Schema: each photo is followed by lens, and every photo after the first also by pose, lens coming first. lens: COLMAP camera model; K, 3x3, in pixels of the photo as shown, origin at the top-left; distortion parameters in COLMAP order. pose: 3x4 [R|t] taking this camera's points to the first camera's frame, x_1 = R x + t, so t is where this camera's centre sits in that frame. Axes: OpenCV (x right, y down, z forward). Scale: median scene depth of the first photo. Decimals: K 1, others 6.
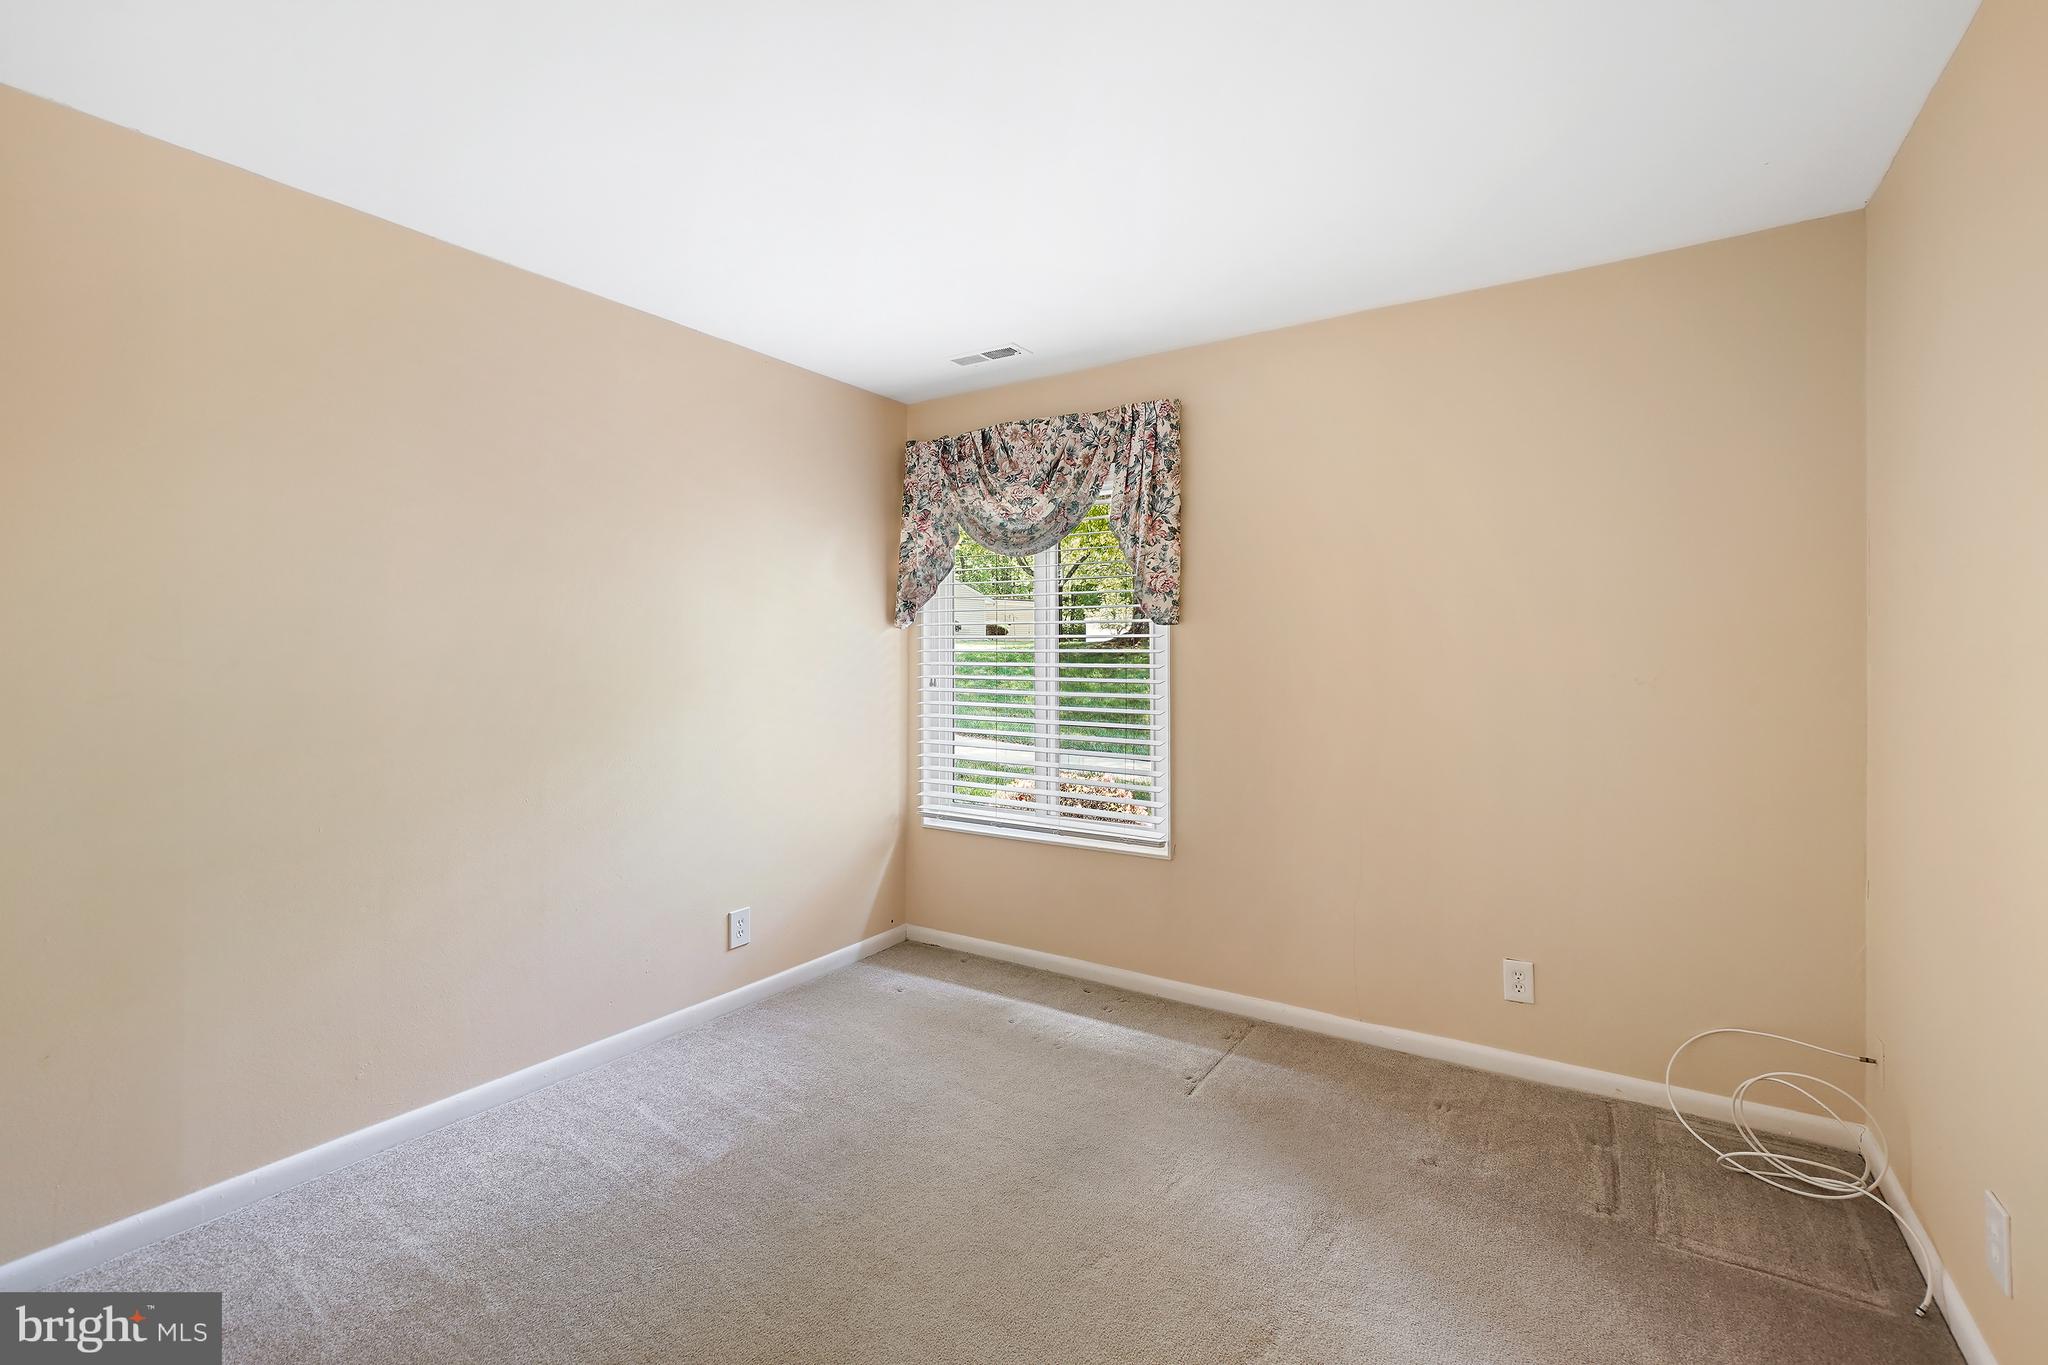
lens RADIAL K [[900.3, 0, 1025.4], [0, 900.3, 671.5], [0, 0, 1]] dist [-0.001421, 0.000218]
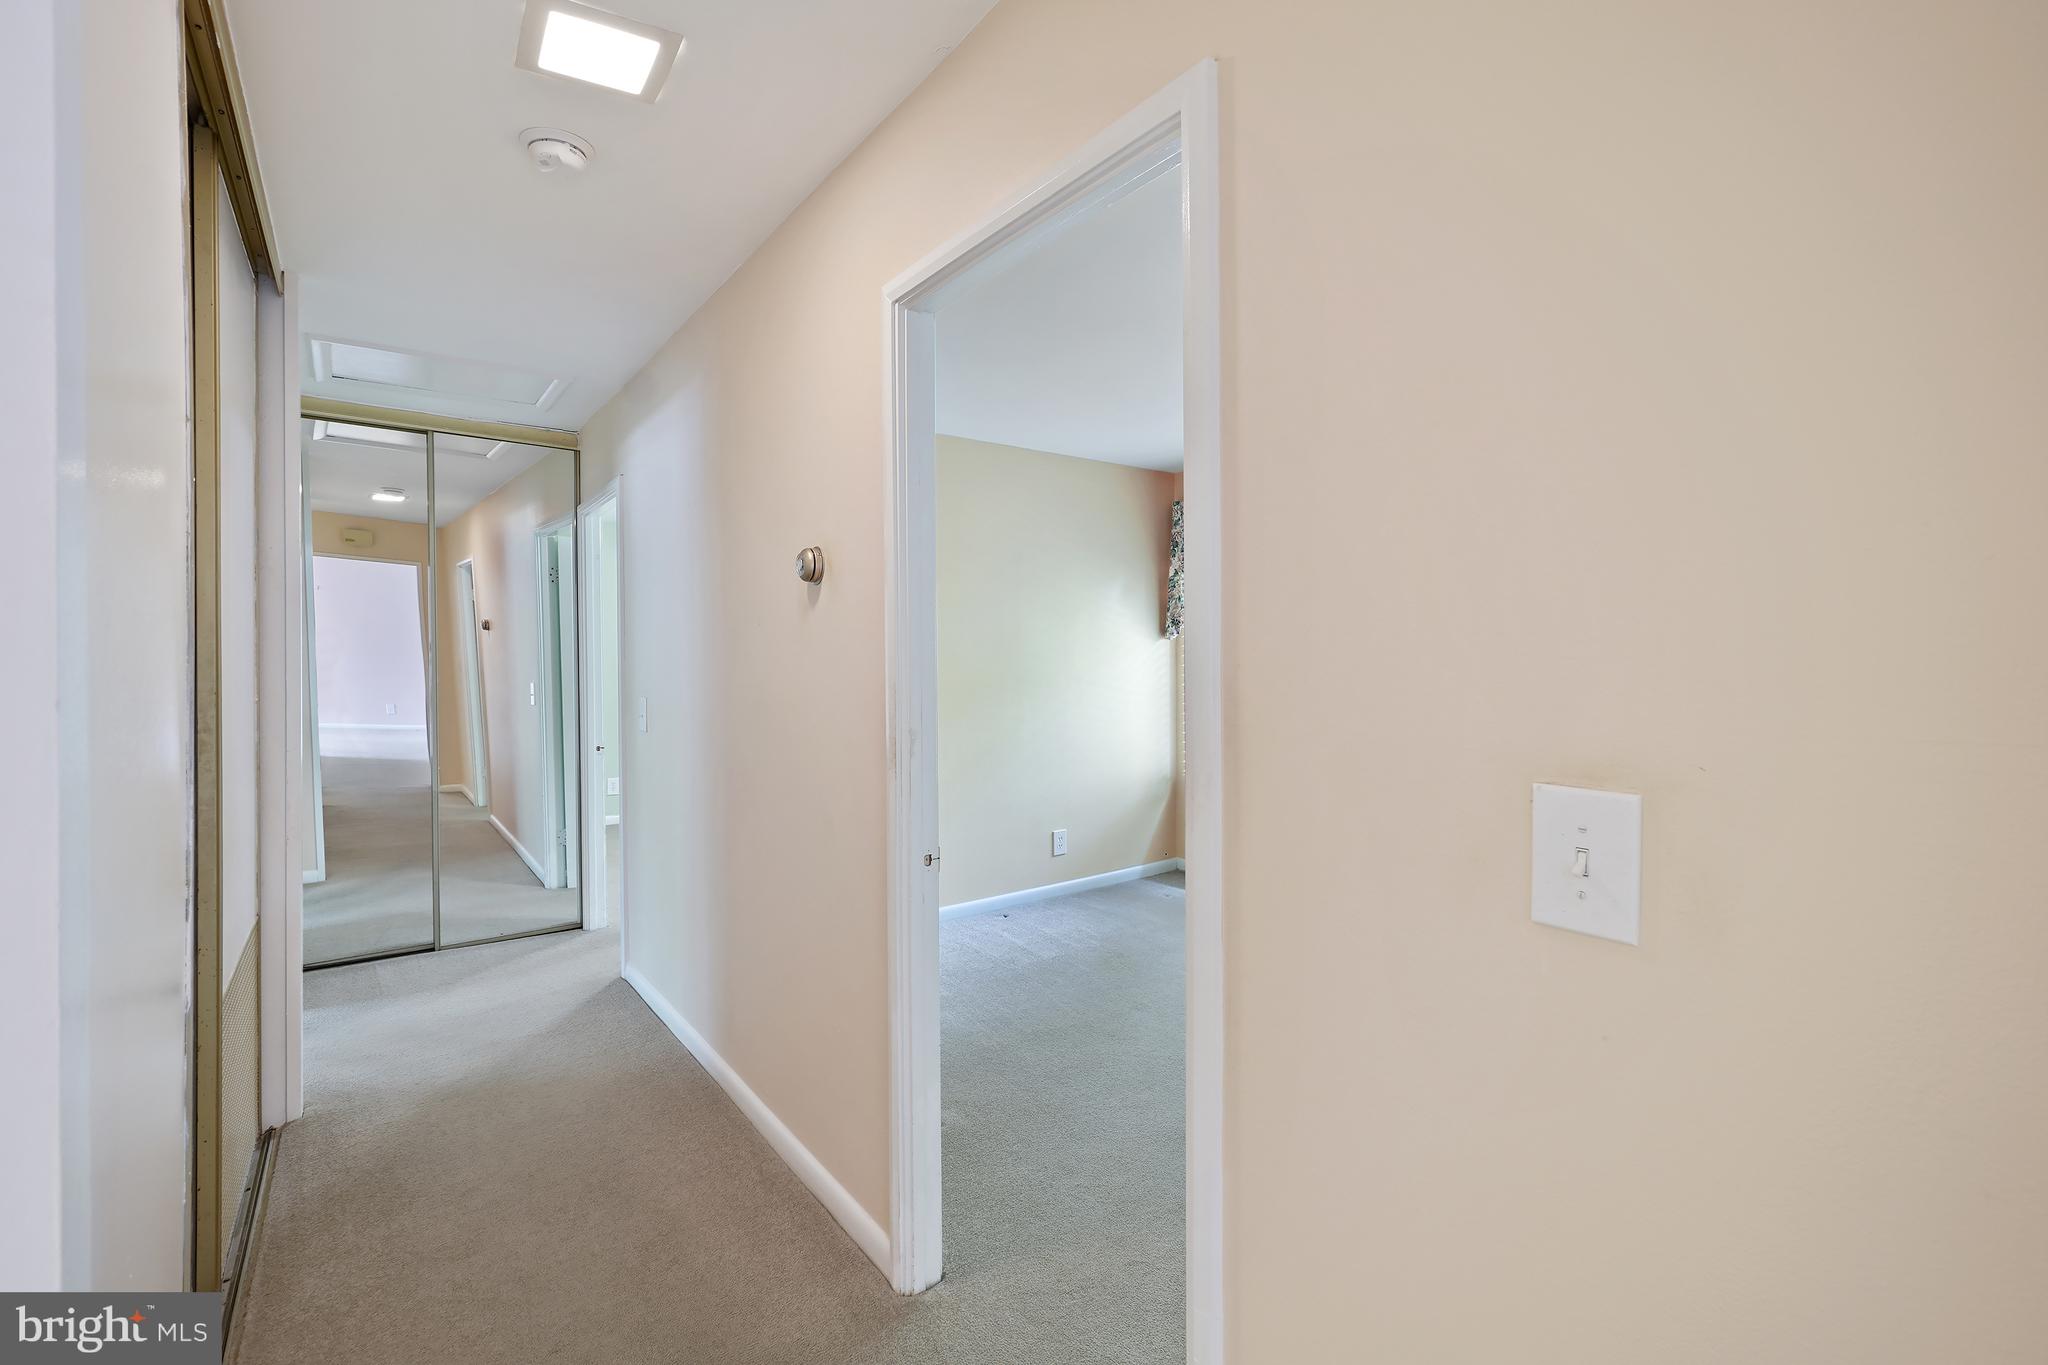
lens RADIAL K [[900.3, 0, 1025.4], [0, 900.3, 671.5], [0, 0, 1]] dist [-0.001421, 0.000218]
pose [[0.943224, -0.008793, -0.332041, 0.128927], [0.008841, 0.999960, -0.001368, 0.001304], [0.332040, -0.001645, 0.943264, -0.432199]]
